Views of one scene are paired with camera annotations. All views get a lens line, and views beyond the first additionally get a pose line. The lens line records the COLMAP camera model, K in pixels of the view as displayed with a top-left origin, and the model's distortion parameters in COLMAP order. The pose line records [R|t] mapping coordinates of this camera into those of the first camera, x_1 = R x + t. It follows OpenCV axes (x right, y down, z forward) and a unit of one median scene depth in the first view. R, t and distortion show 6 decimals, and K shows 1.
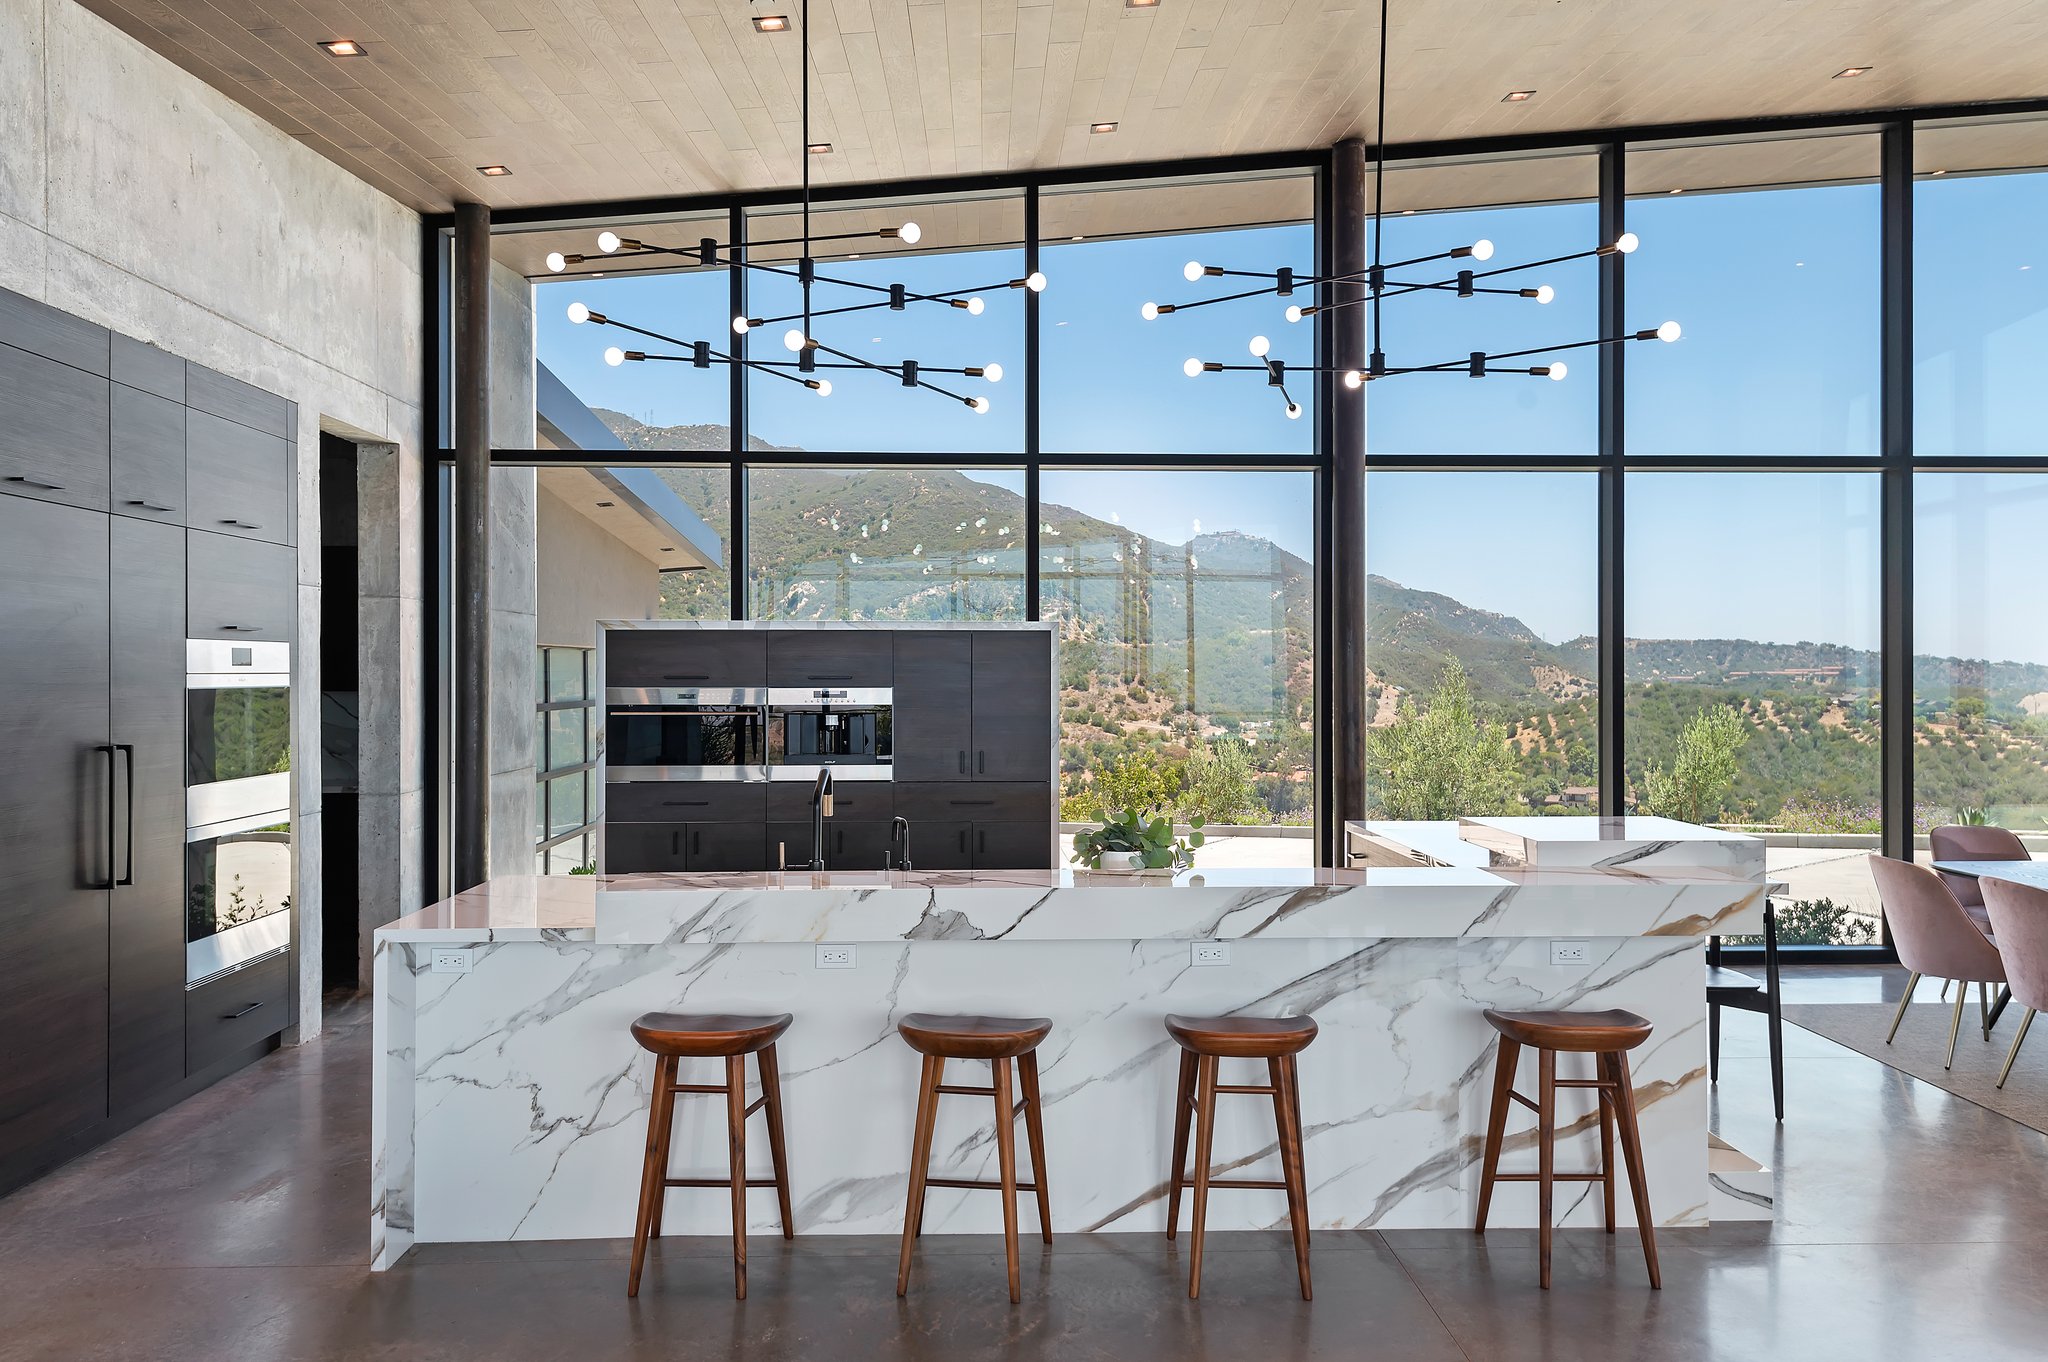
lens RADIAL K [[1411.1, 0, 1022.3], [0, 1411.1, 667.1], [0, 0, 1]] dist [0.019971, -0.004762]
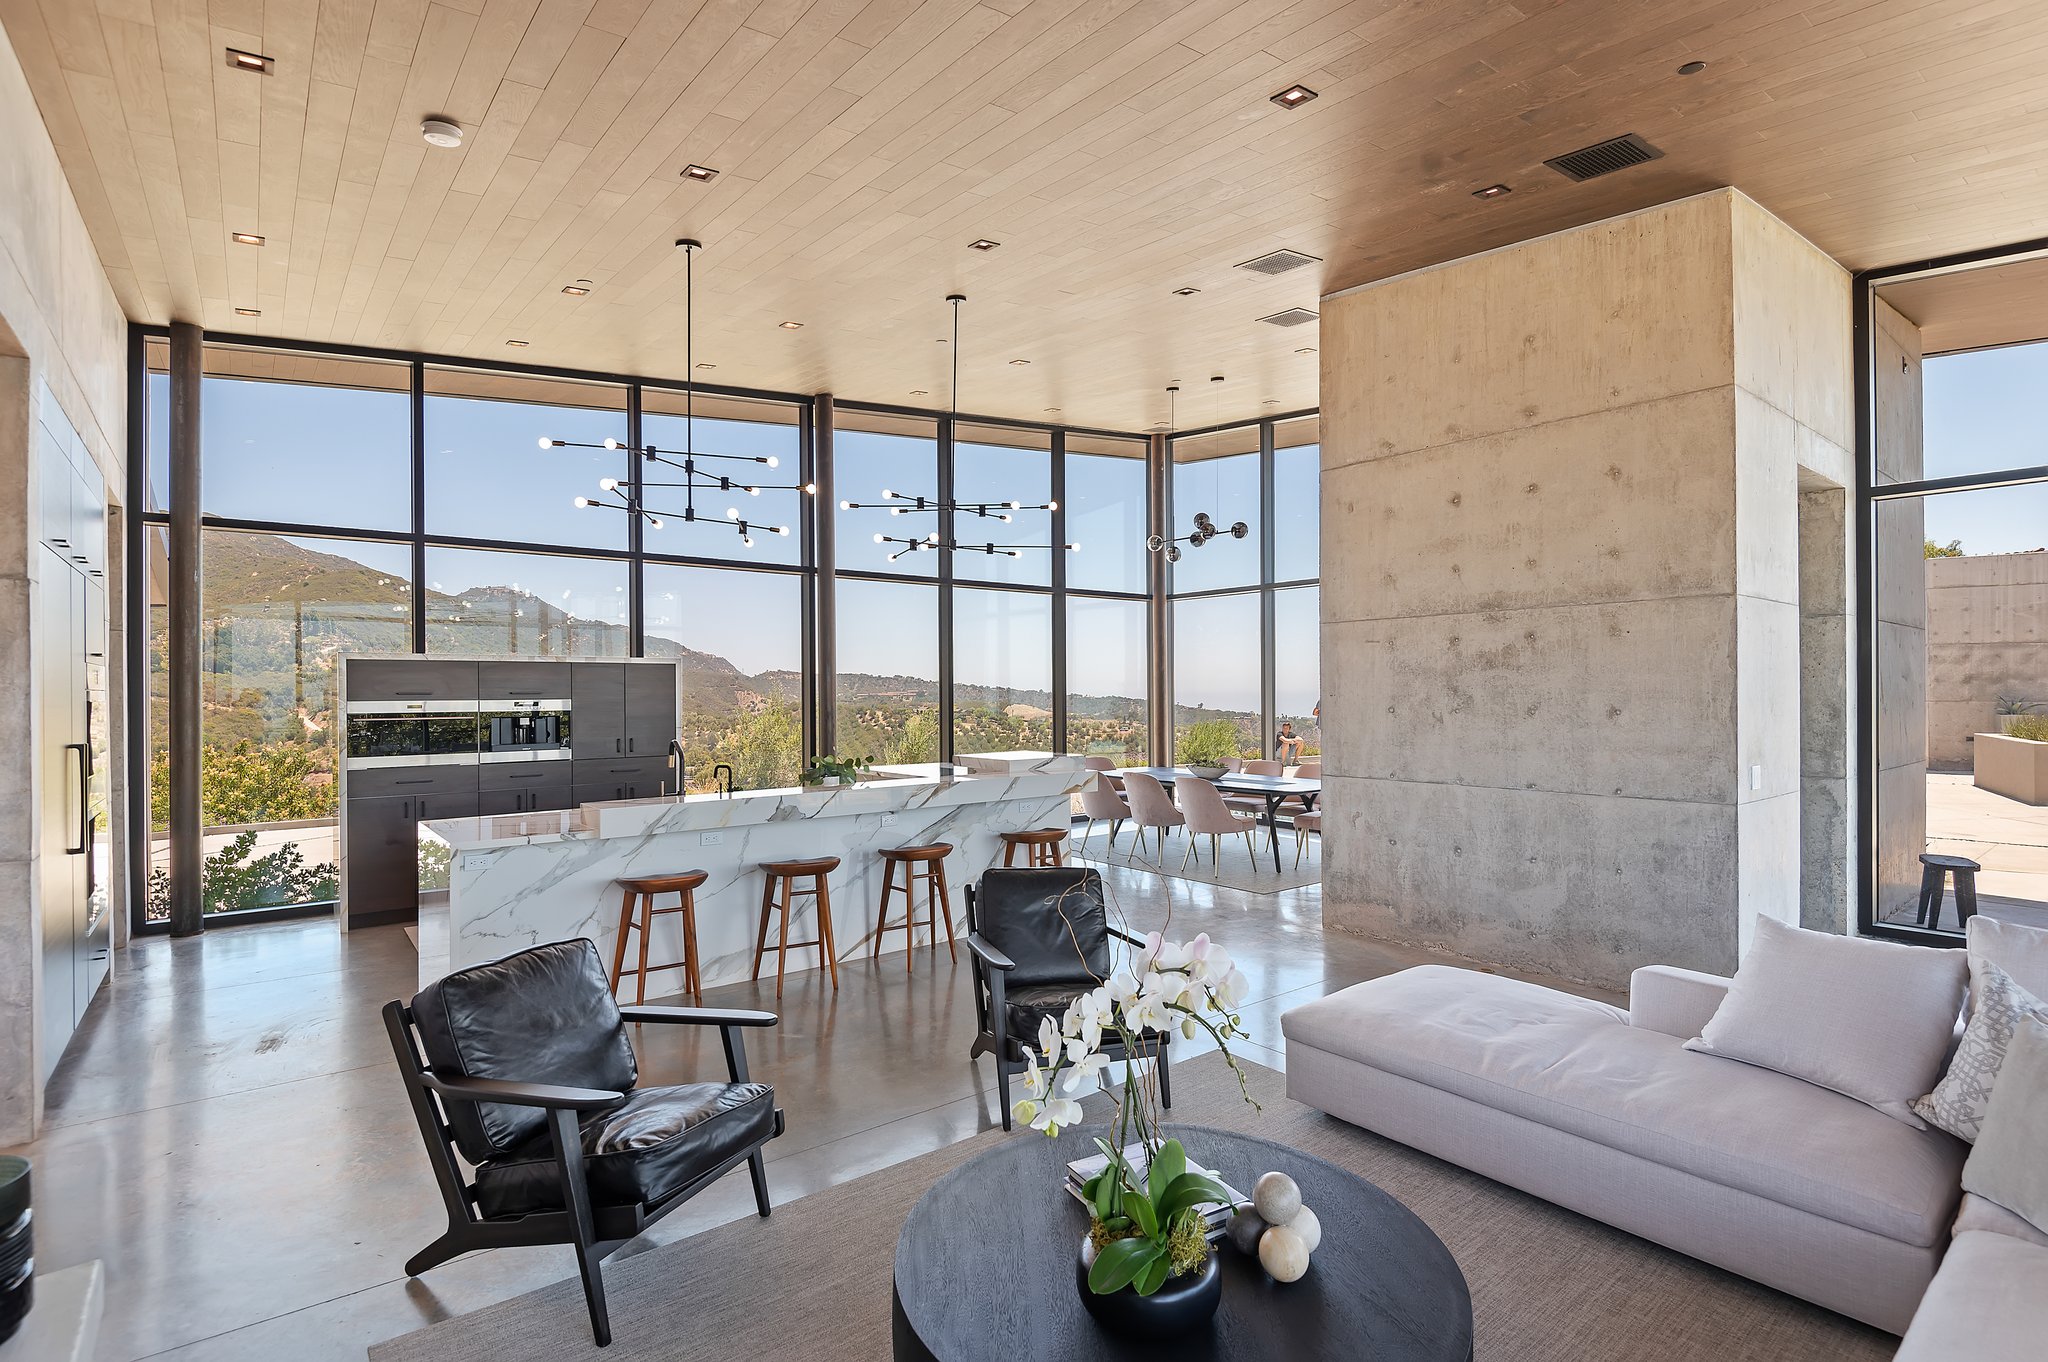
lens RADIAL K [[999.6, 0, 1025.6], [0, 999.6, 684.3], [0, 0, 1]] dist [-0.004956, -0.000686]
pose [[0.797112, 0.000479, 0.603831, -0.352698], [0.004244, 0.999971, -0.006395, 0.007224], [-0.603817, 0.007660, 0.797086, -0.177006]]
